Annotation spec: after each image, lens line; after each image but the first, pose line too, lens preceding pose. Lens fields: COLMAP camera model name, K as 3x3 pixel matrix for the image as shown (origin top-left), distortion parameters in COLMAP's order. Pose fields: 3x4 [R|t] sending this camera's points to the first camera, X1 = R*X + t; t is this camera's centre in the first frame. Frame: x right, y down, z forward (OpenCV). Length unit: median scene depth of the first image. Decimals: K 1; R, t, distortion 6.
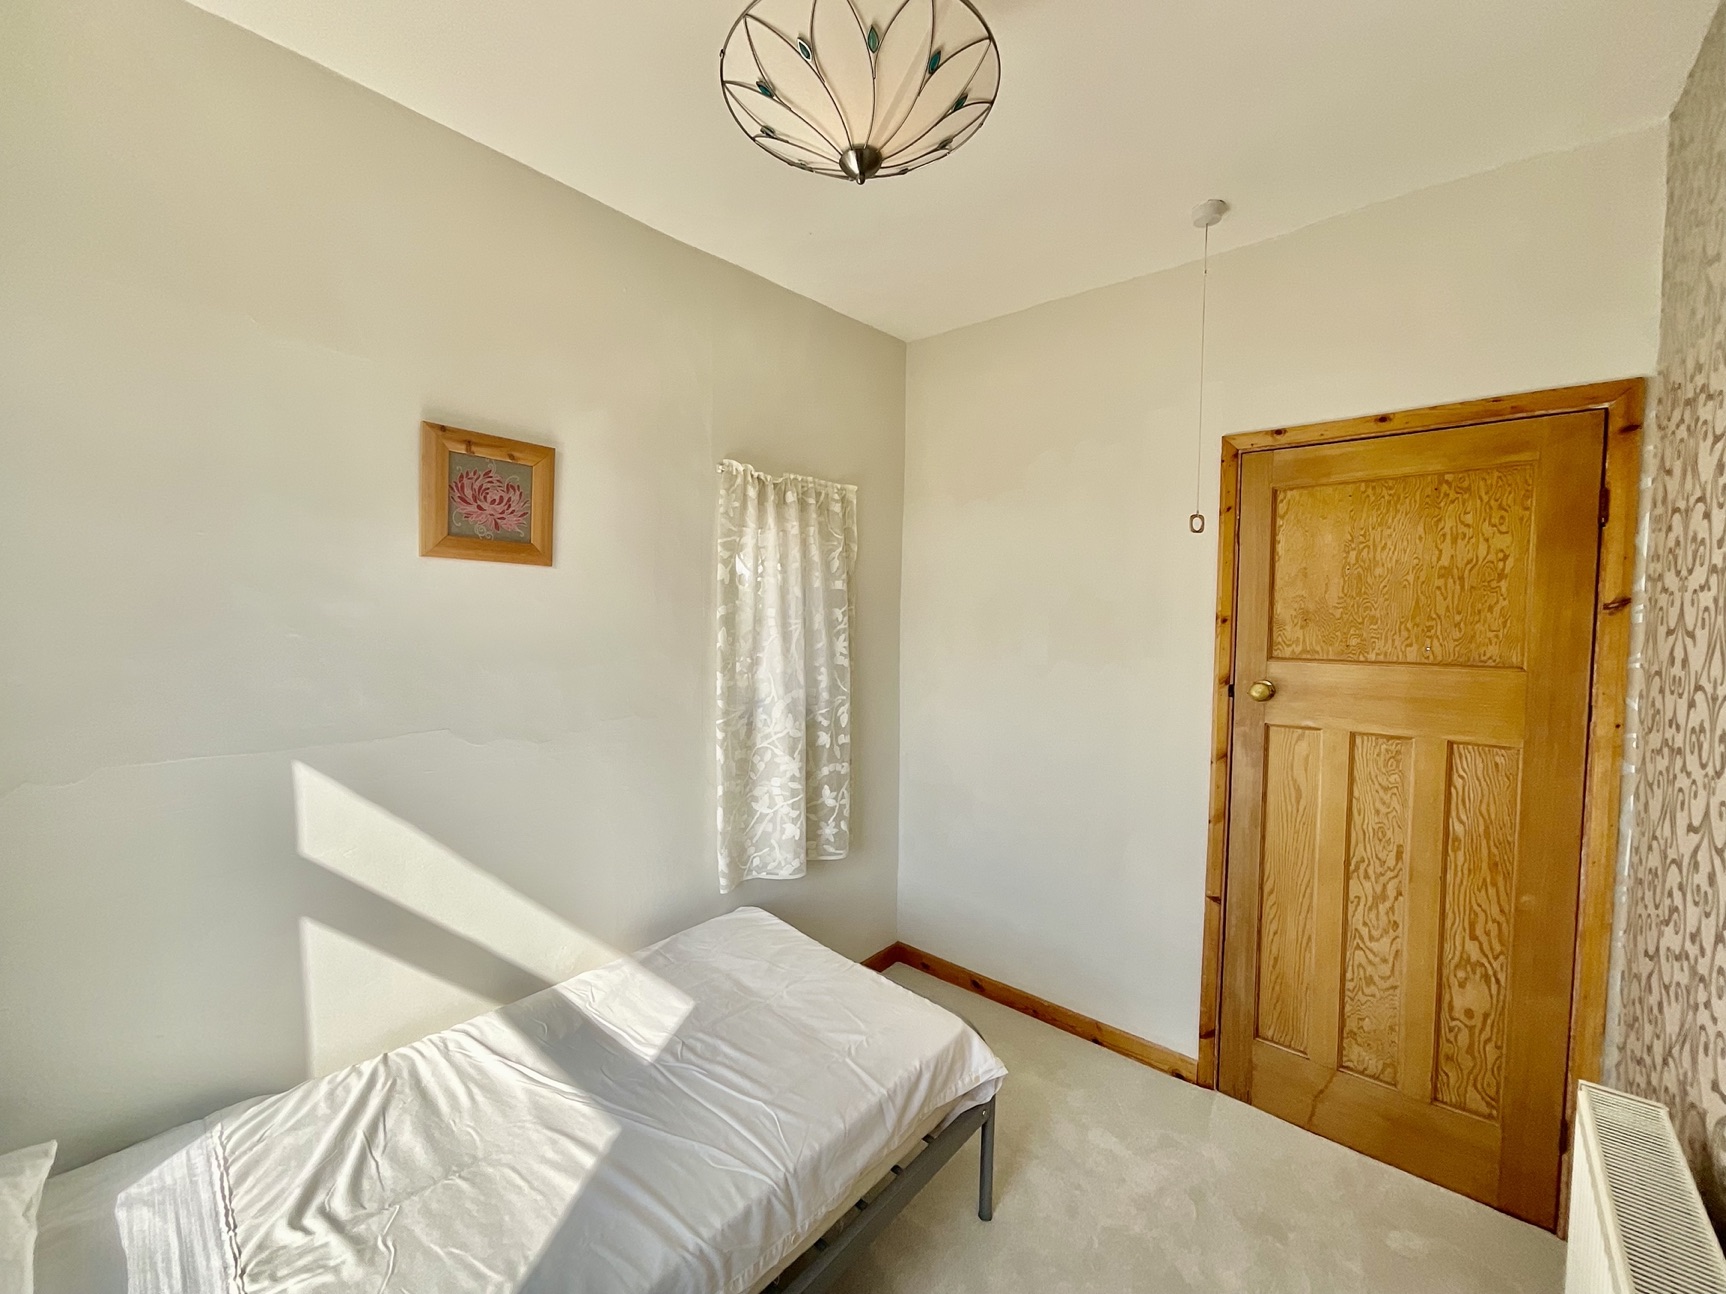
lens RADIAL K [[708.1, 0, 867.6], [0, 708.1, 644.7], [0, 0, 1]] dist [0.000155, 0.000064]
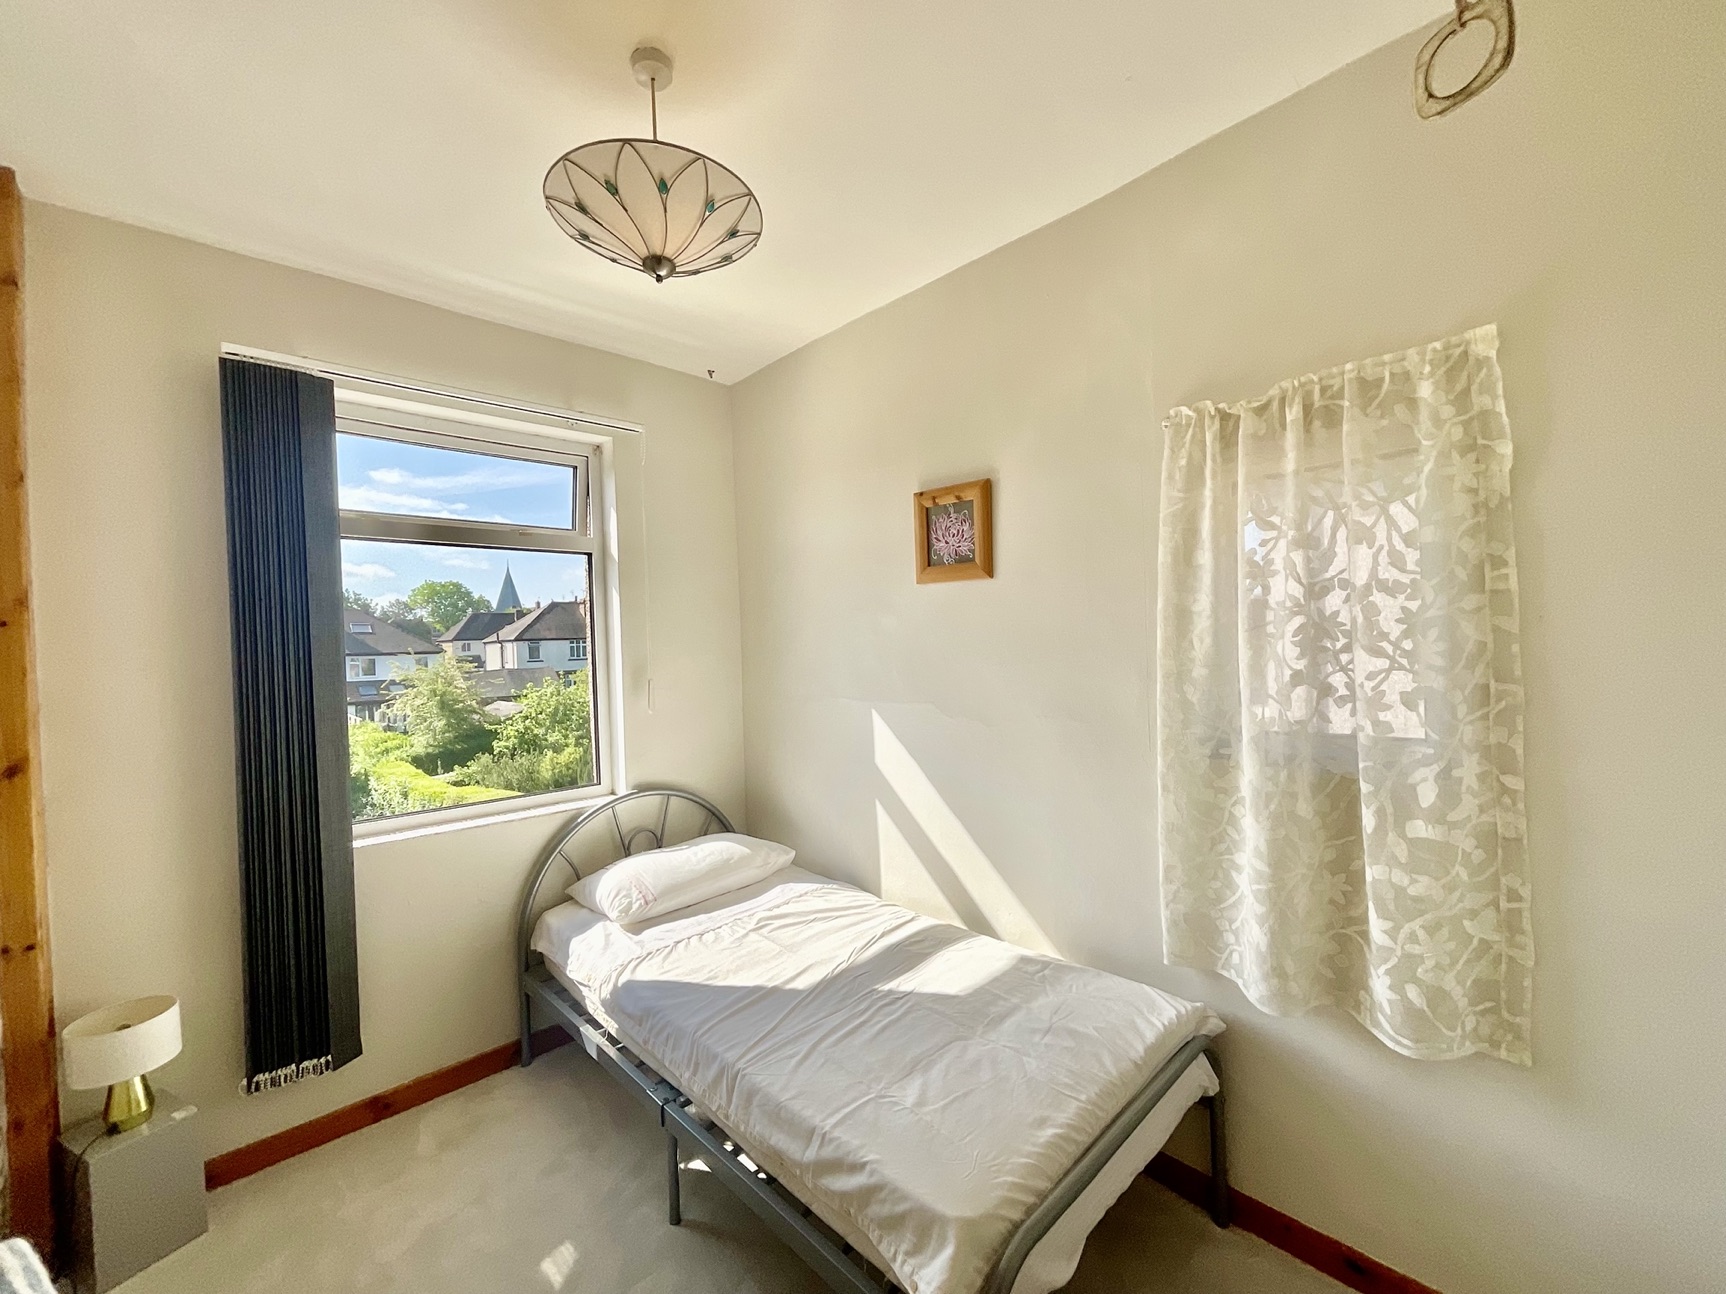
lens RADIAL K [[708.1, 0, 851.2], [0, 708.1, 642.8], [0, 0, 1]] dist [0.000155, 0.000064]
pose [[-0.112786, -0.006133, -0.993600, 0.741388], [-0.015830, 0.999865, -0.004374, 0.006228], [0.993493, 0.015235, -0.112868, 0.892844]]
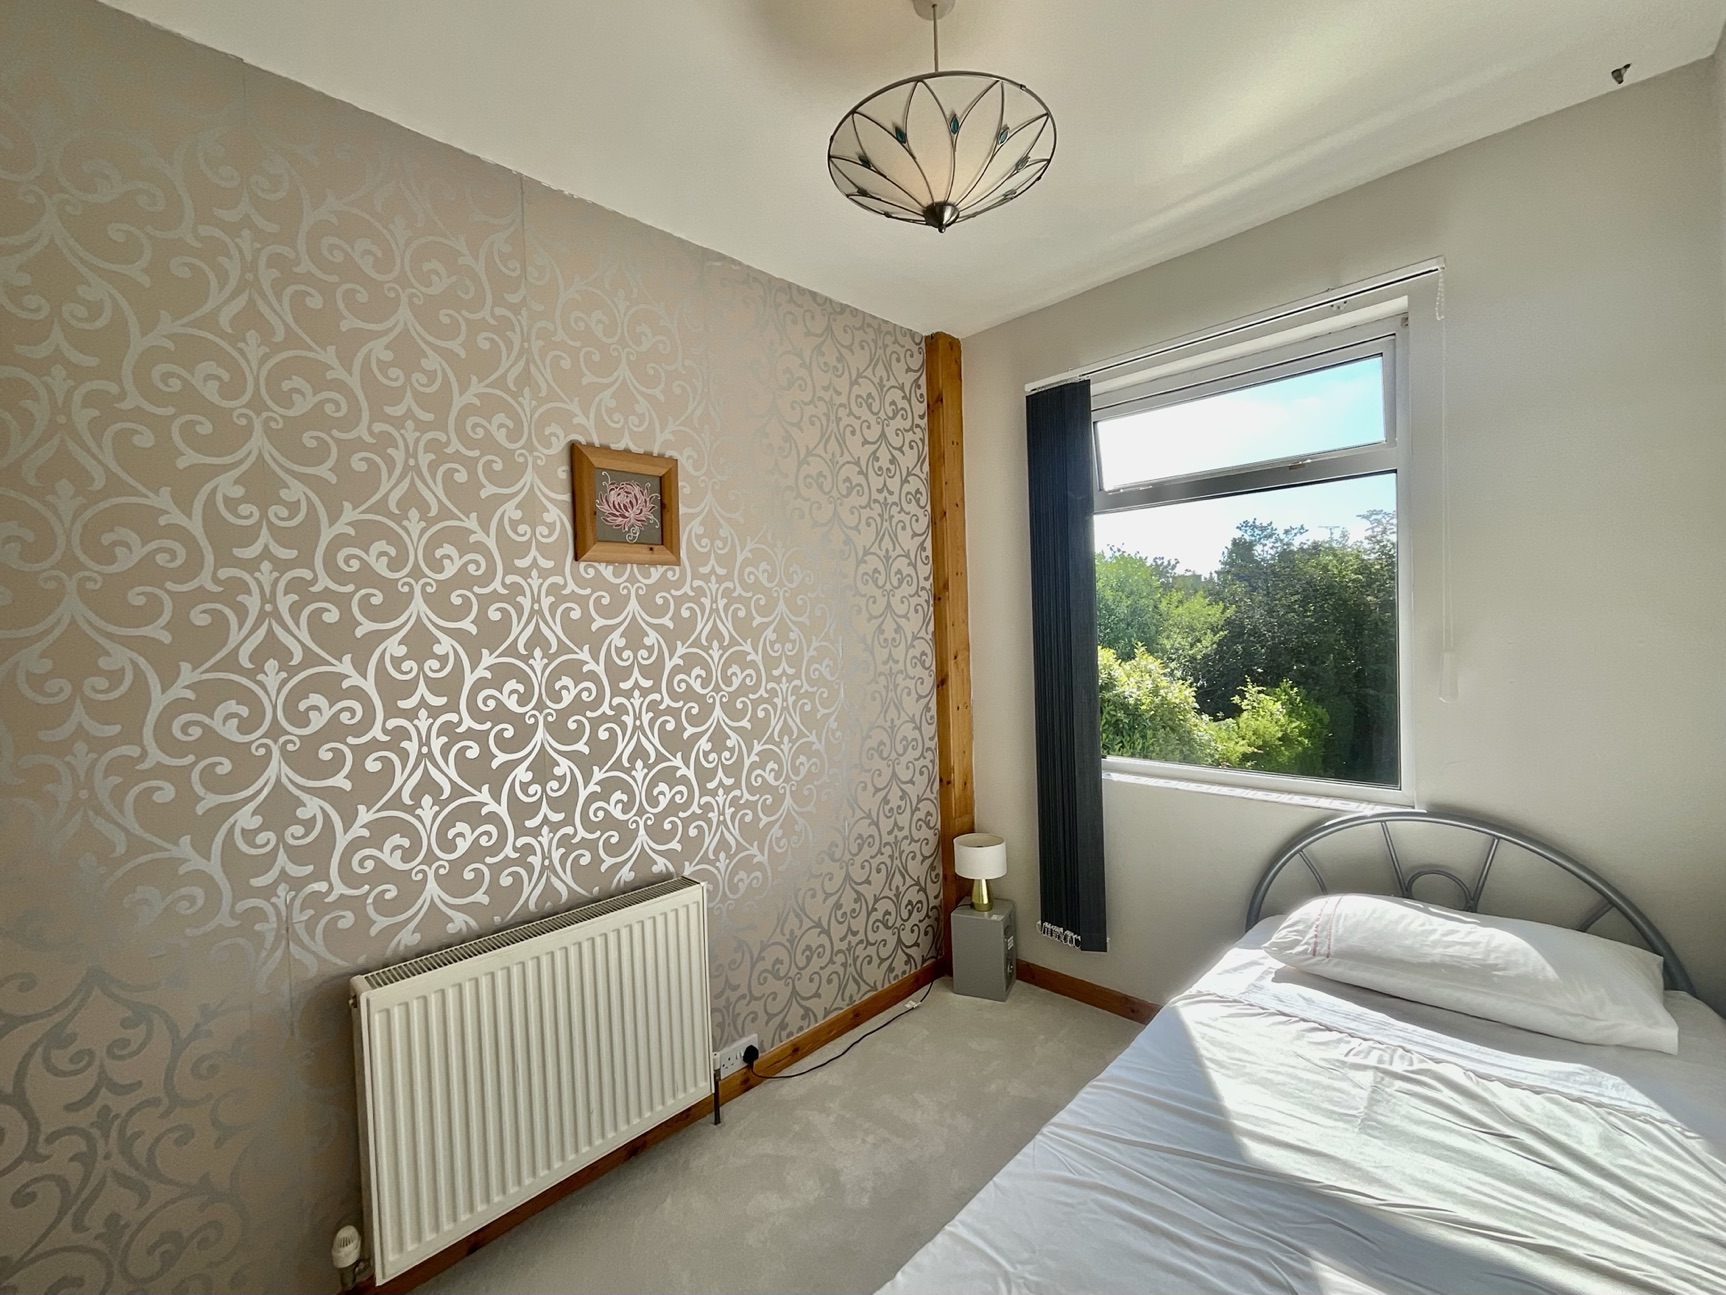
lens RADIAL K [[708.1, 0, 856.4], [0, 708.1, 651.9], [0, 0, 1]] dist [0.000155, 0.000064]
pose [[-0.997606, 0.025579, 0.064248, 0.044922], [0.030796, 0.996191, 0.081574, -0.021400], [-0.061917, 0.083357, -0.994594, 1.336469]]
